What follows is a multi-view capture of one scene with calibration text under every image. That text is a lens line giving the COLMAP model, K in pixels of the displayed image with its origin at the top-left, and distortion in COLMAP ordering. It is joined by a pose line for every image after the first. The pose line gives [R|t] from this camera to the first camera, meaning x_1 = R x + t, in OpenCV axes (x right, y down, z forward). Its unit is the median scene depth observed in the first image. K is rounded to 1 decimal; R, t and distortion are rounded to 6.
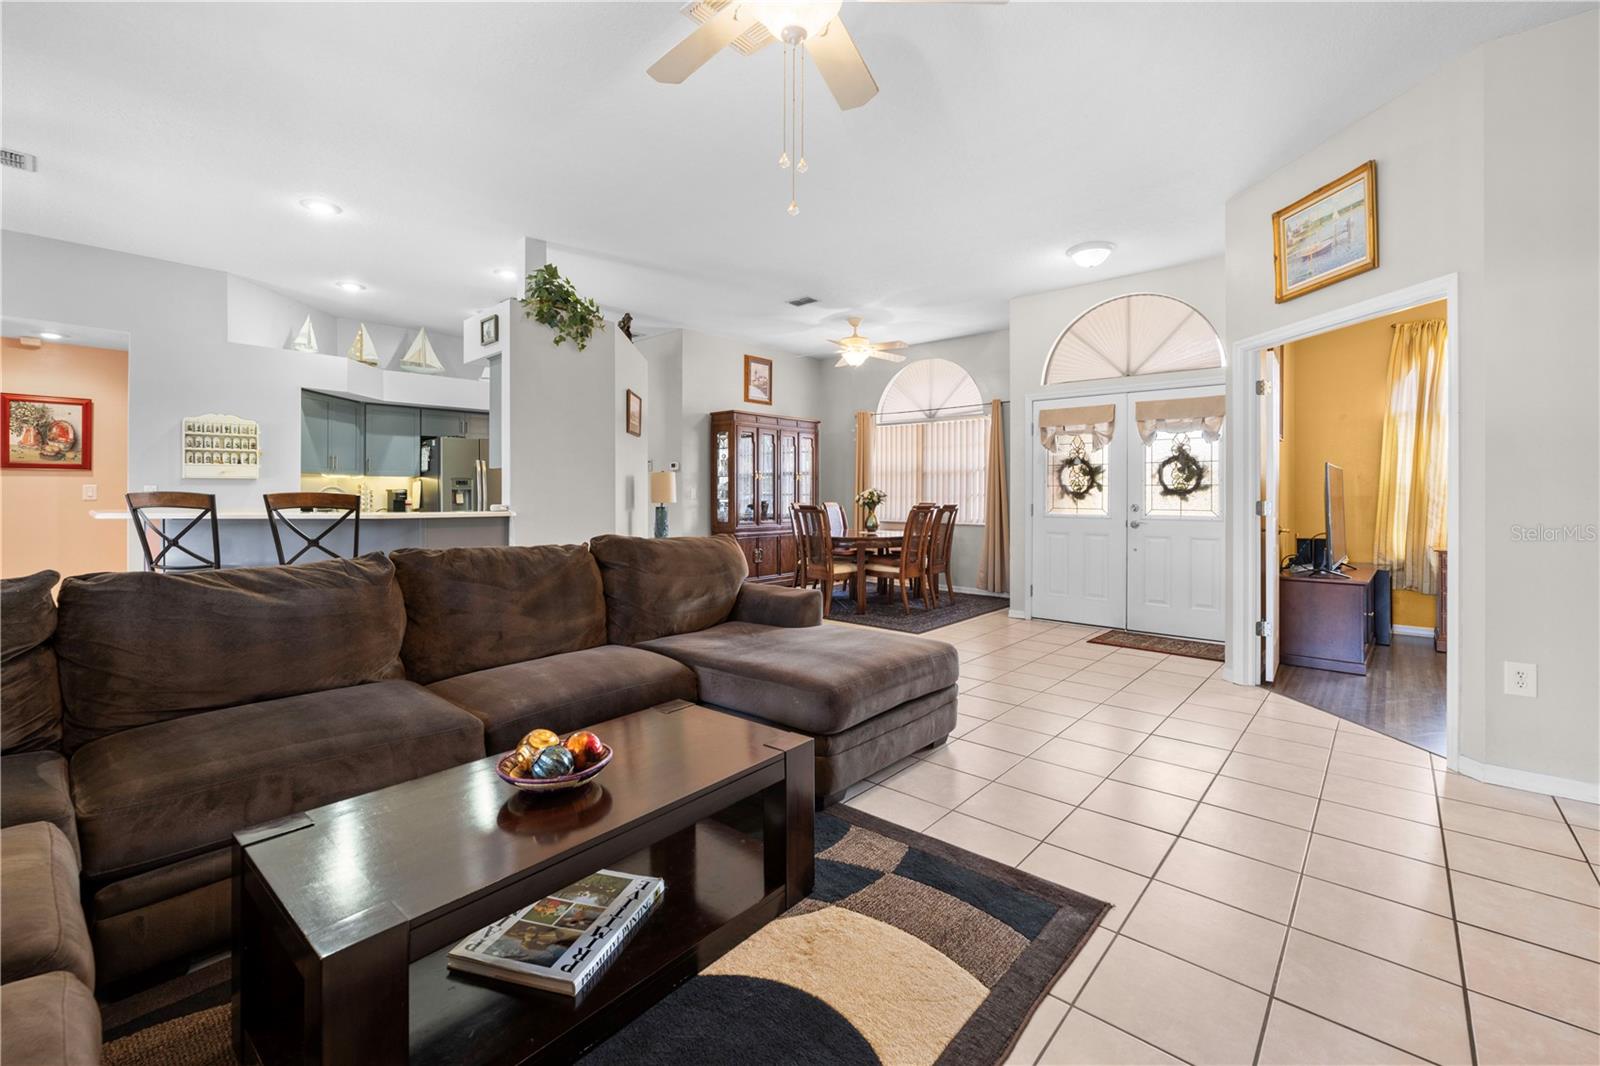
lens RADIAL K [[675.3, 0, 800.7], [0, 675.3, 489.4], [0, 0, 1]] dist [-0.000378, 0.000097]
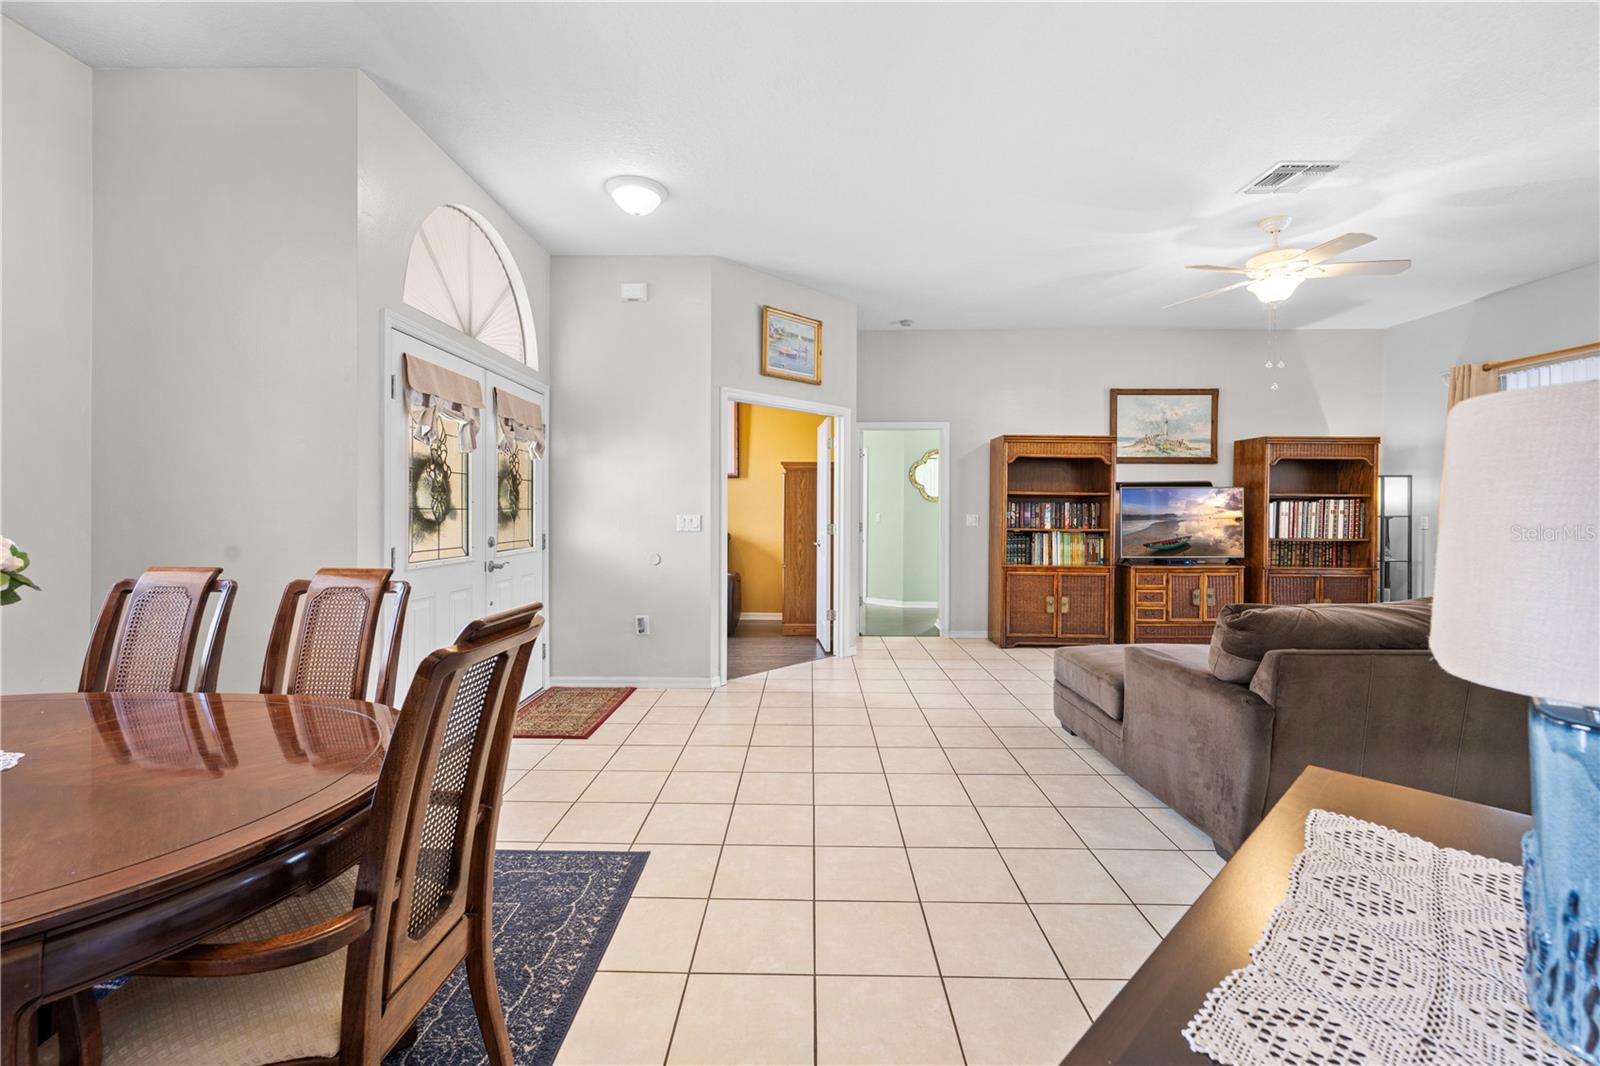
lens RADIAL K [[652.0, 0, 800.9], [0, 652.0, 515.7], [0, 0, 1]] dist [0.001252, 0.000072]
pose [[-0.652918, -0.009276, 0.757372, -0.247243], [-0.009221, 0.999948, 0.004297, -0.006722], [-0.757372, -0.004178, -0.652970, 1.452826]]
